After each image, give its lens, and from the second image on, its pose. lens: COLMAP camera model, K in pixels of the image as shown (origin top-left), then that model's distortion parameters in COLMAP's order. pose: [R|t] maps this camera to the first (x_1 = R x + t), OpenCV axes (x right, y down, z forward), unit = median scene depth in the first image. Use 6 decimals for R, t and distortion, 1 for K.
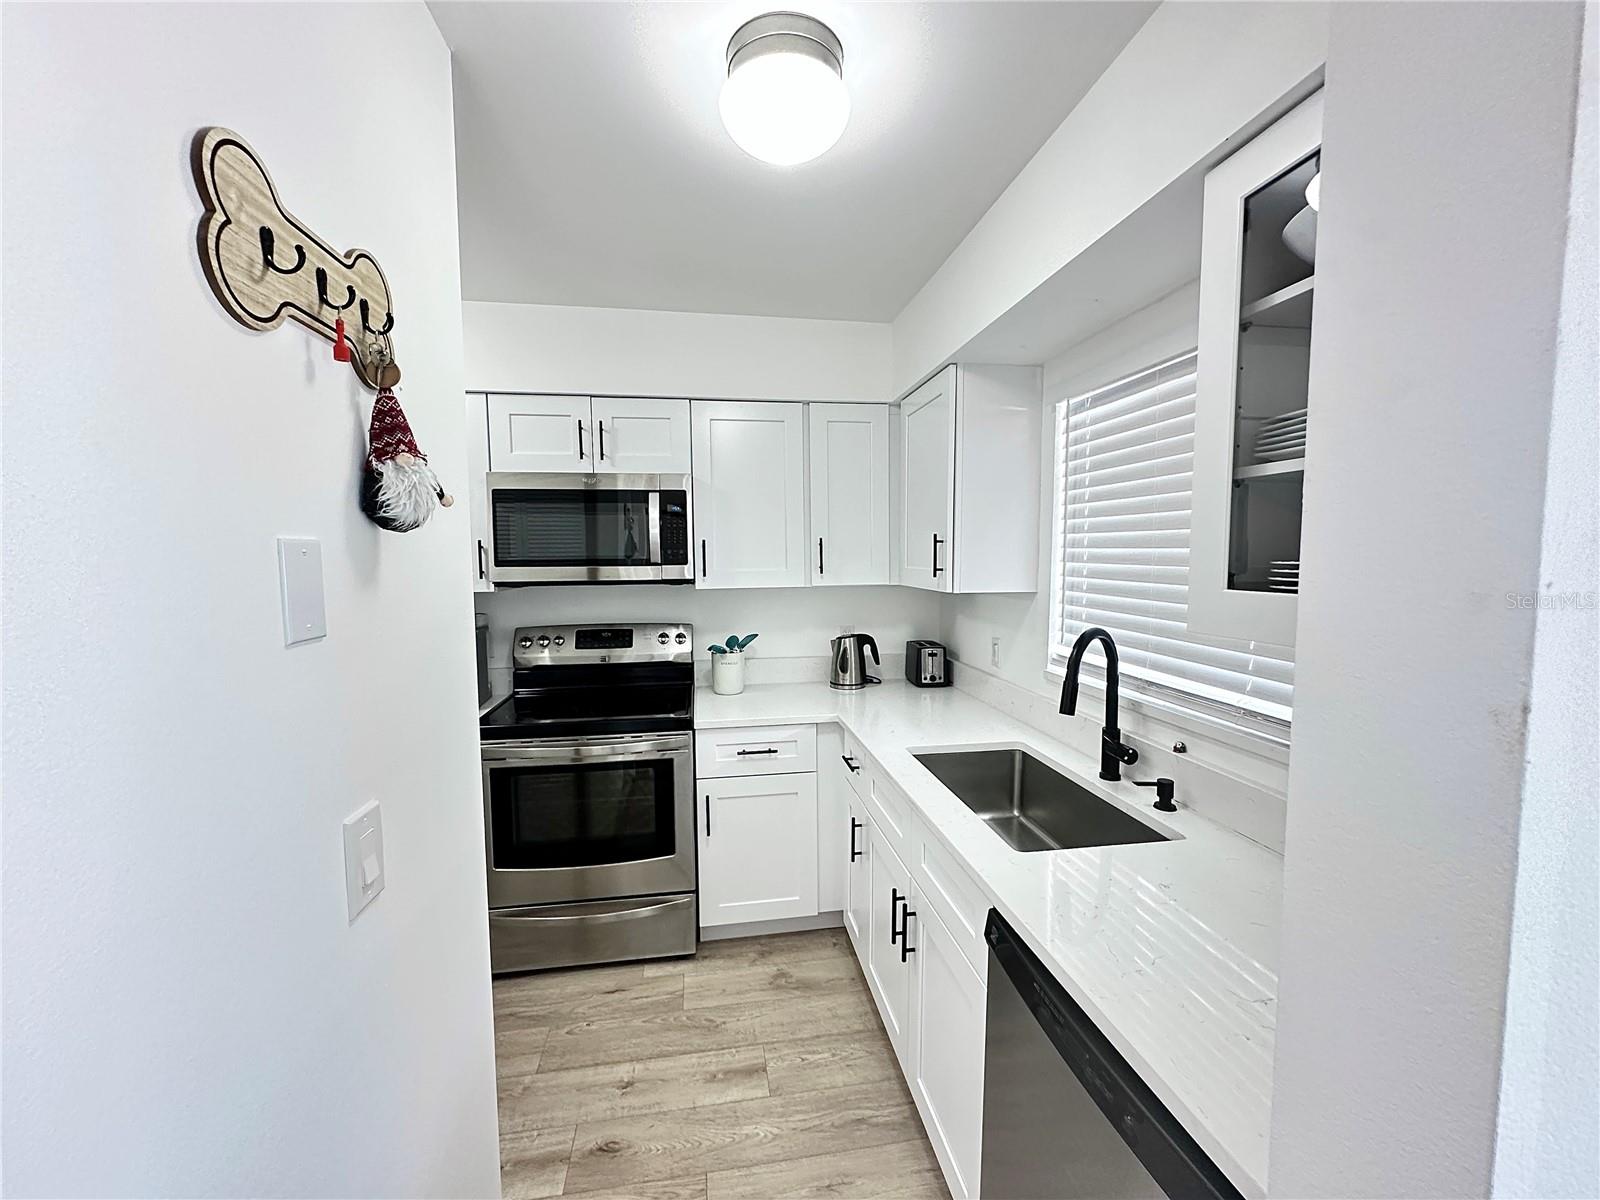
lens RADIAL K [[639.5, 0, 794.8], [0, 639.5, 614.9], [0, 0, 1]] dist [-0.003657, 0.001234]
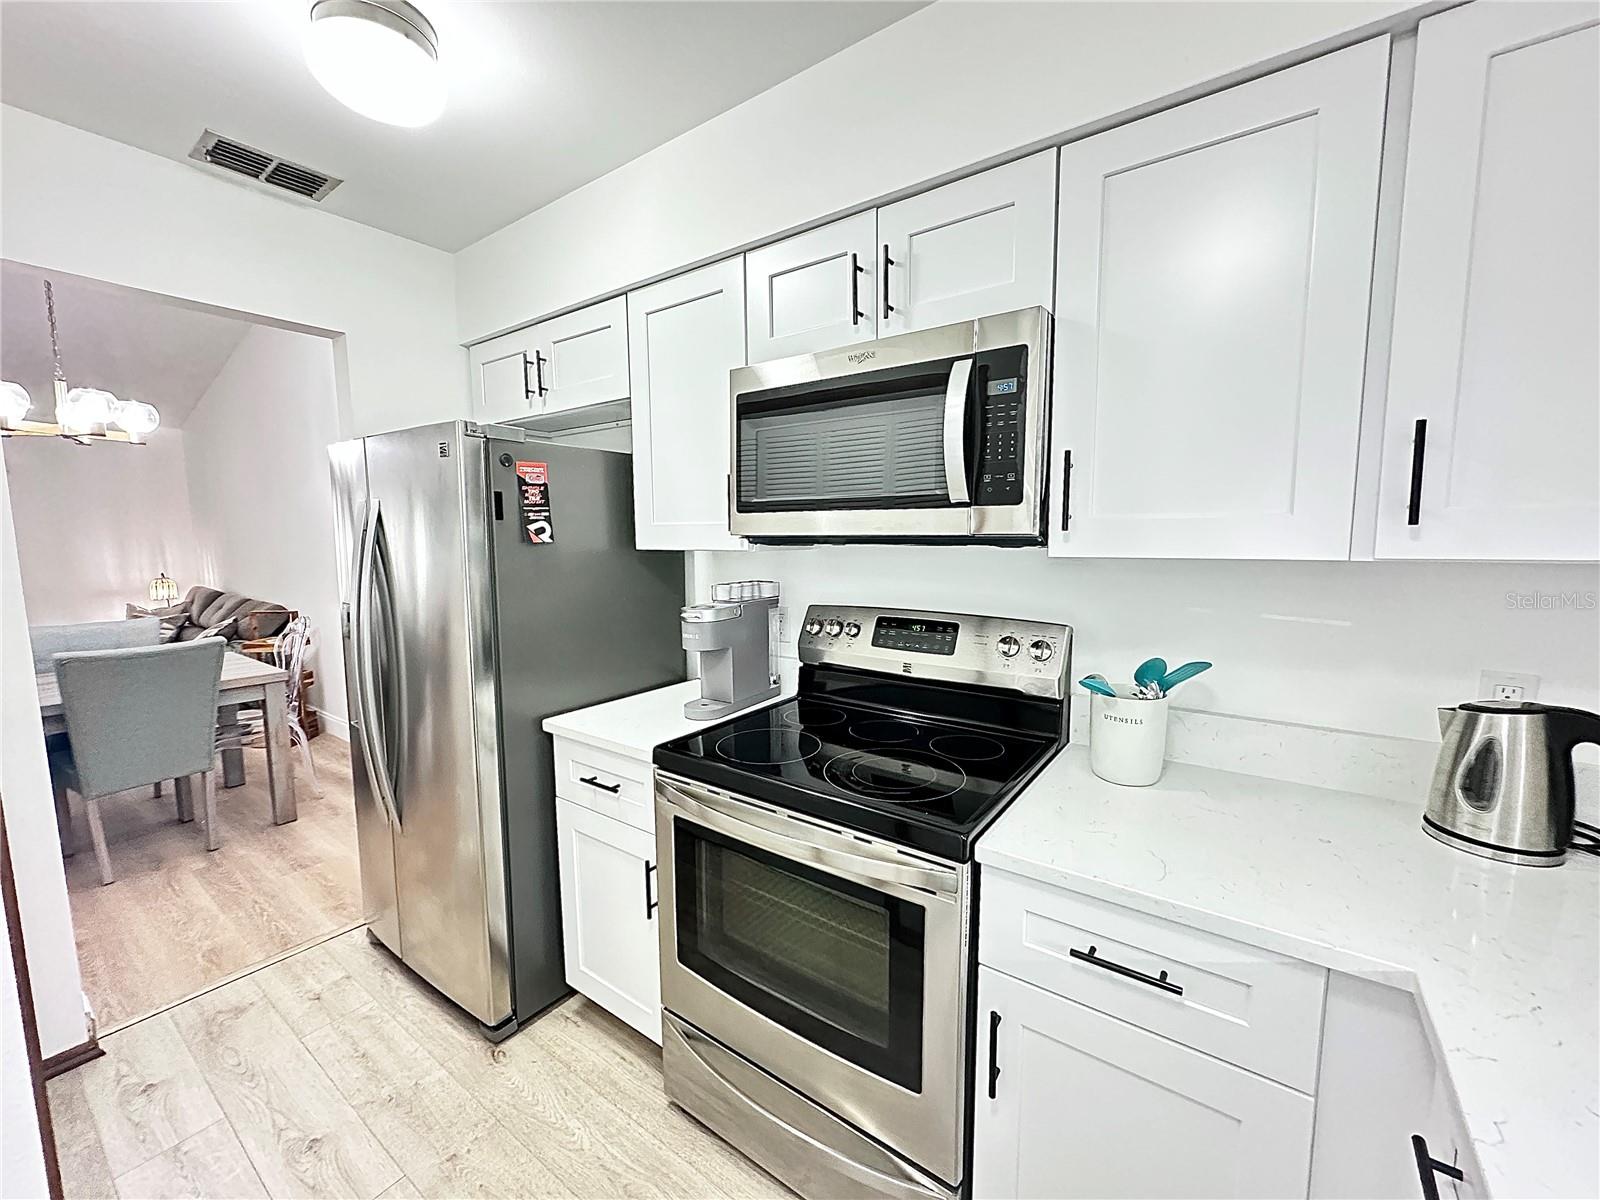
lens RADIAL K [[639.5, 0, 799.9], [0, 639.5, 605.2], [0, 0, 1]] dist [-0.003657, 0.001234]
pose [[0.708184, 0.085045, -0.700887, 0.050774], [-0.064255, 0.996363, 0.055973, -0.018402], [0.703098, 0.005396, 0.711072, 0.500845]]
